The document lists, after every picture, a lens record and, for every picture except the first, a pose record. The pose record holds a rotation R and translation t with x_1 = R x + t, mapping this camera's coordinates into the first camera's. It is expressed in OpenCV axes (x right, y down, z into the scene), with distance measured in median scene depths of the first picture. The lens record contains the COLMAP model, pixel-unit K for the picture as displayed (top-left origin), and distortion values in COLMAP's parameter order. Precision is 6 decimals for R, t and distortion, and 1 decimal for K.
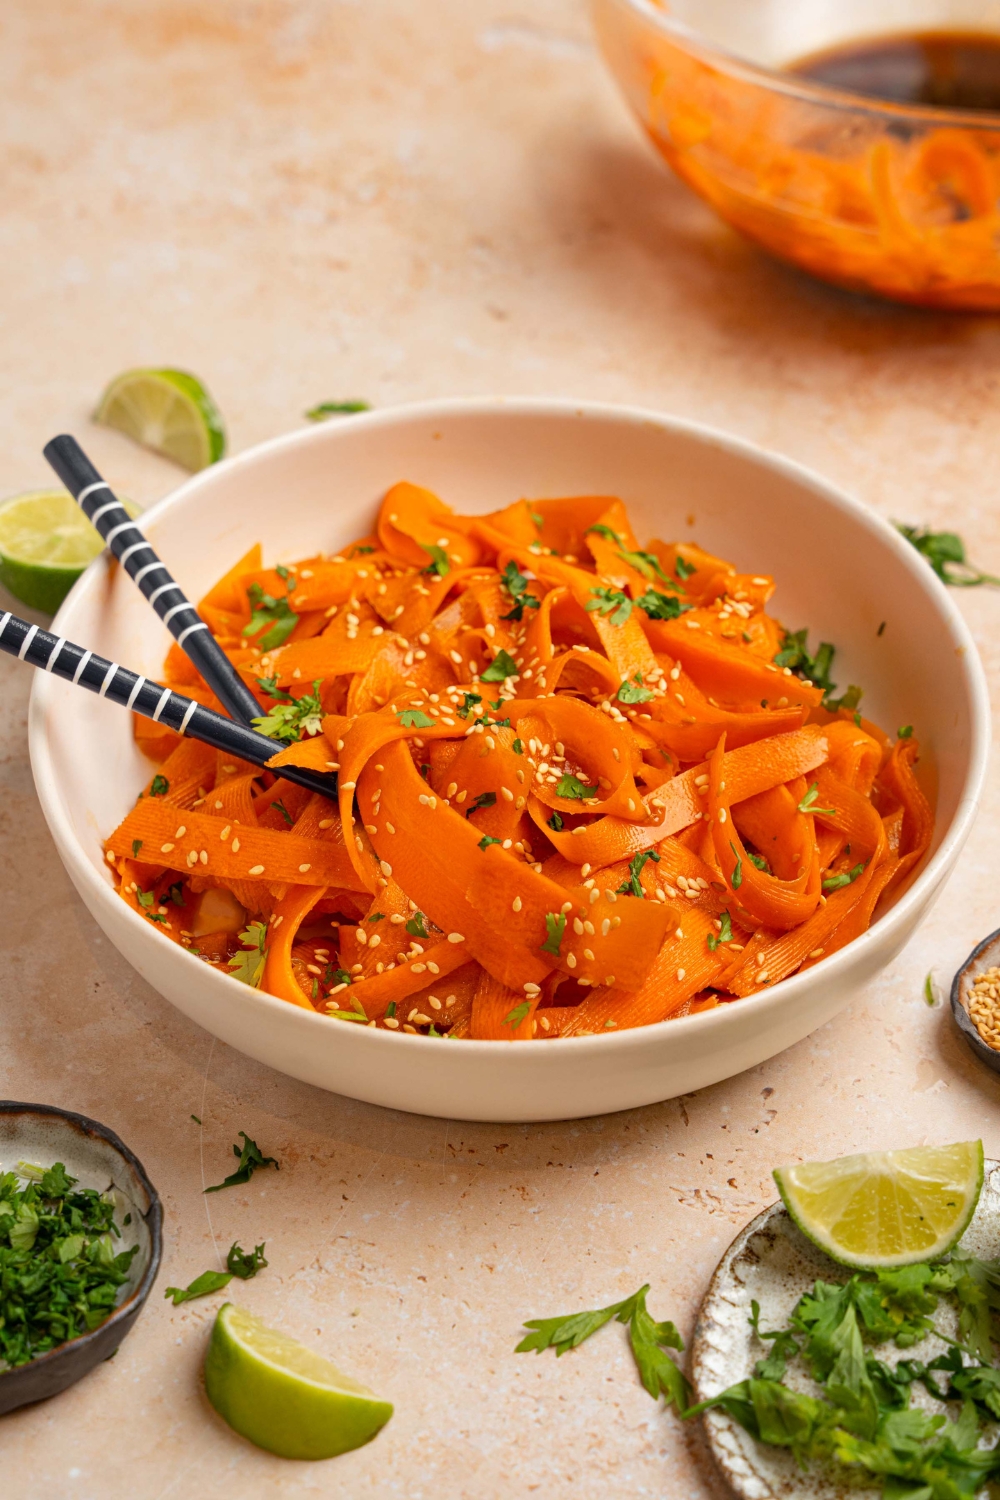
lens RADIAL K [[2646.7, 0, 500.0], [0, 2646.7, 750.0], [0, 0, 1]] dist [0.102778, 0.109392]
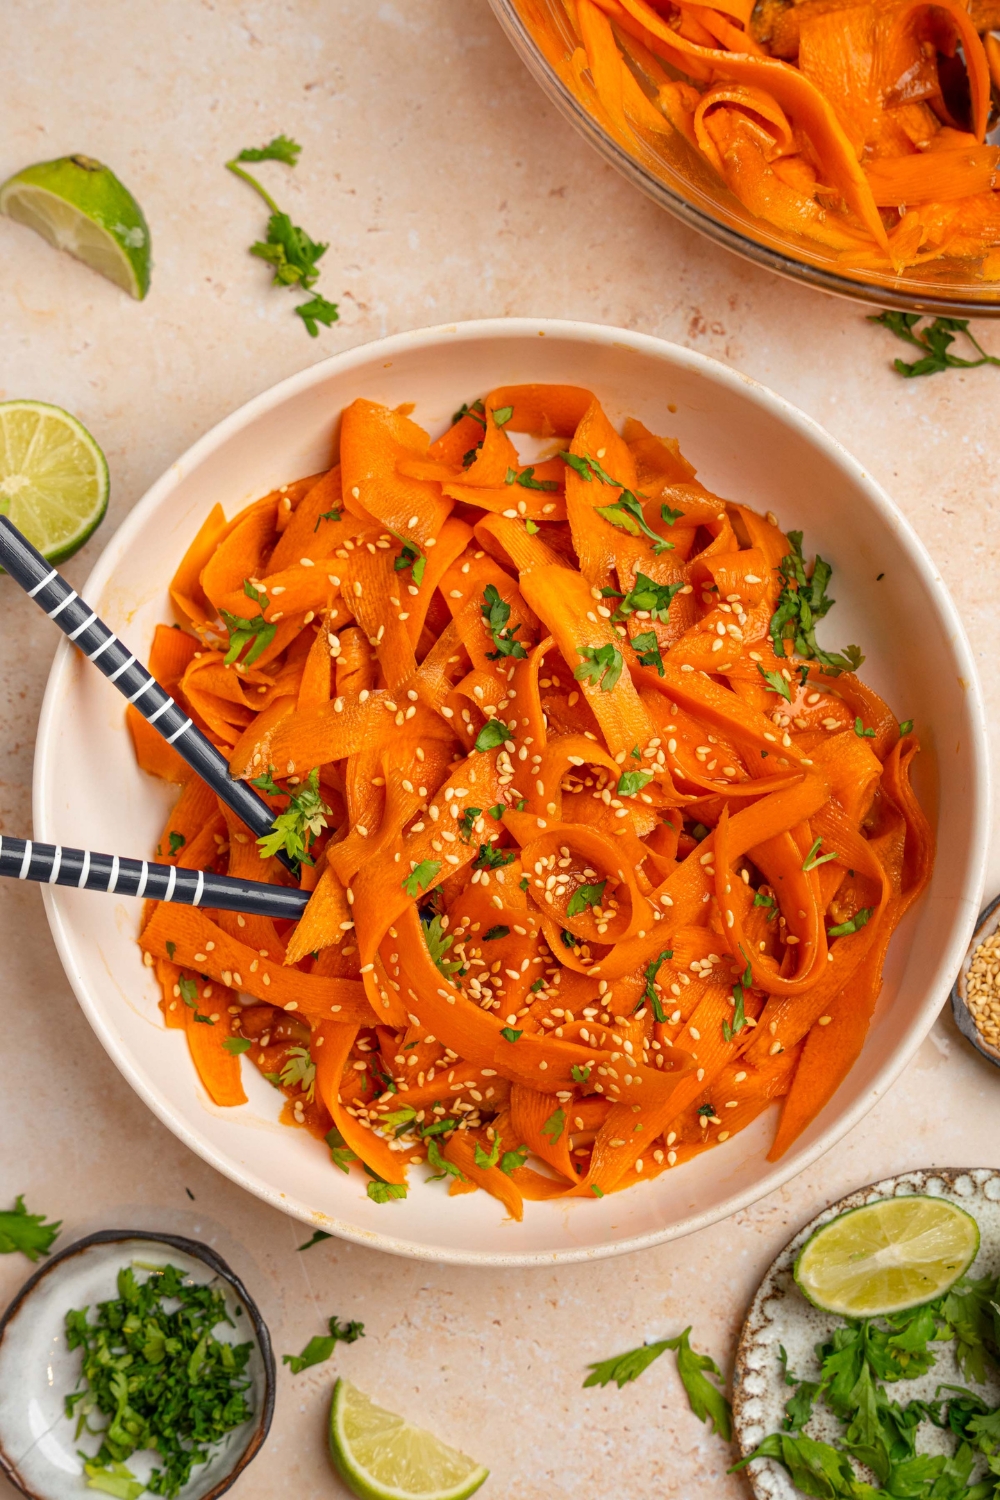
lens RADIAL K [[2317.9, 0, 504.0], [0, 2317.9, 615.2], [0, 0, 1]] dist [0.036177, 0.185980]
pose [[0.993202, -0.105990, -0.048132, 0.052908], [0.111978, 0.756952, 0.643804, -0.655846], [-0.031803, -0.644817, 0.763675, 0.393482]]
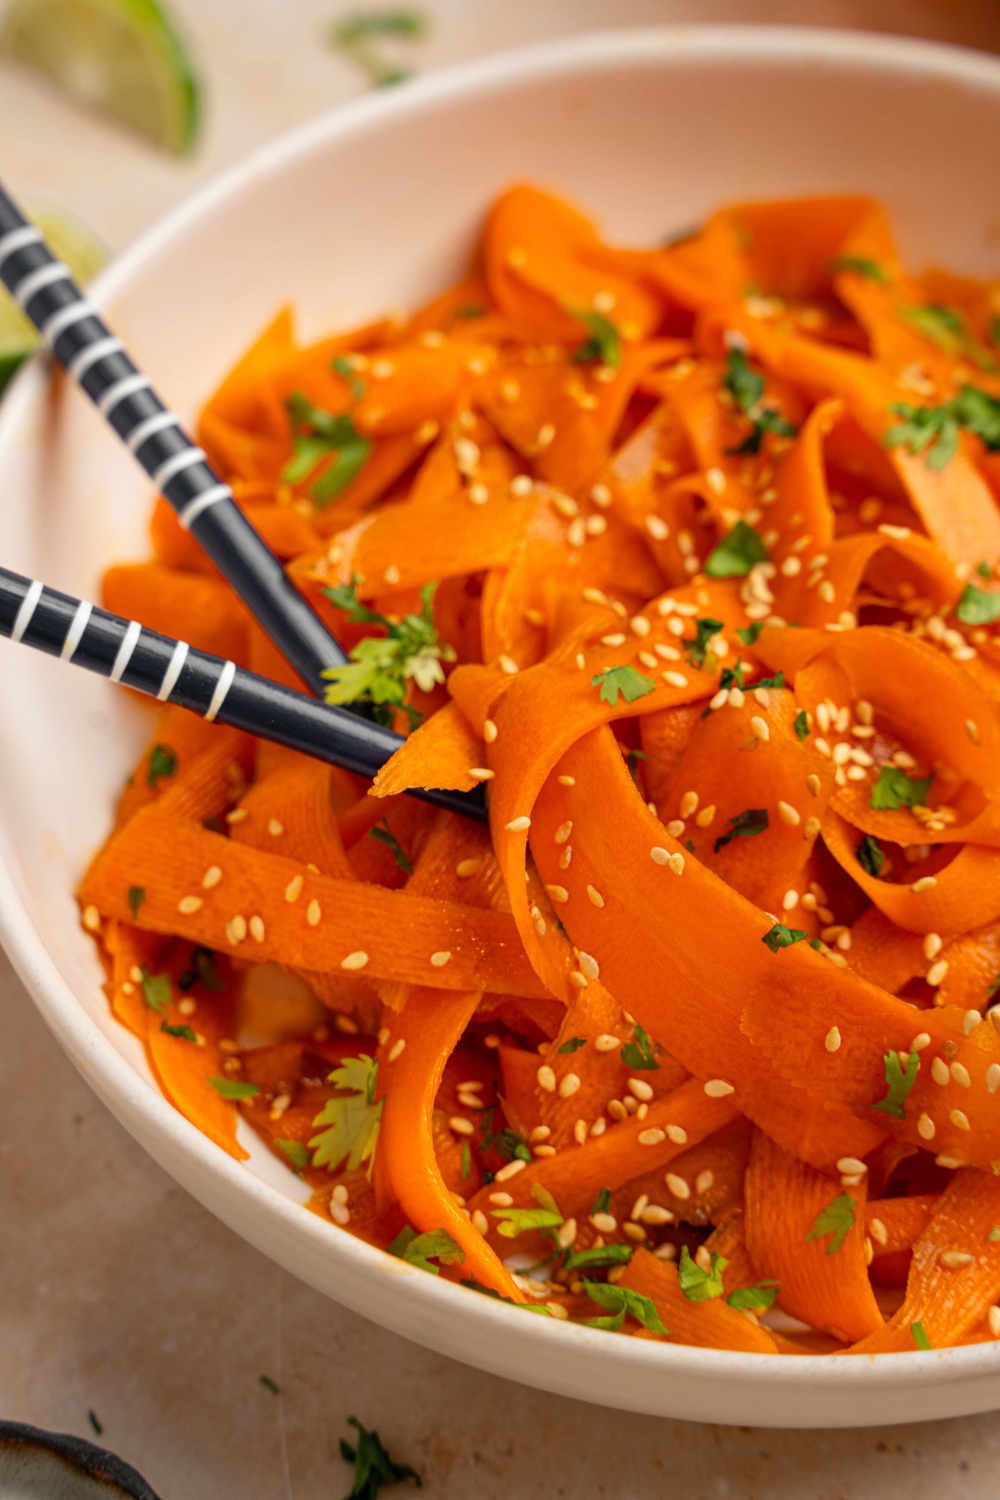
lens RADIAL K [[2646.7, 0, 500.0], [0, 2646.7, 750.0], [0, 0, 1]] dist [0.102778, 0.109392]
pose [[0.998569, -0.033902, 0.041354, -0.082644], [0.024943, 0.979361, 0.200574, -0.112992], [-0.047301, -0.199255, 0.978805, 0.448021]]
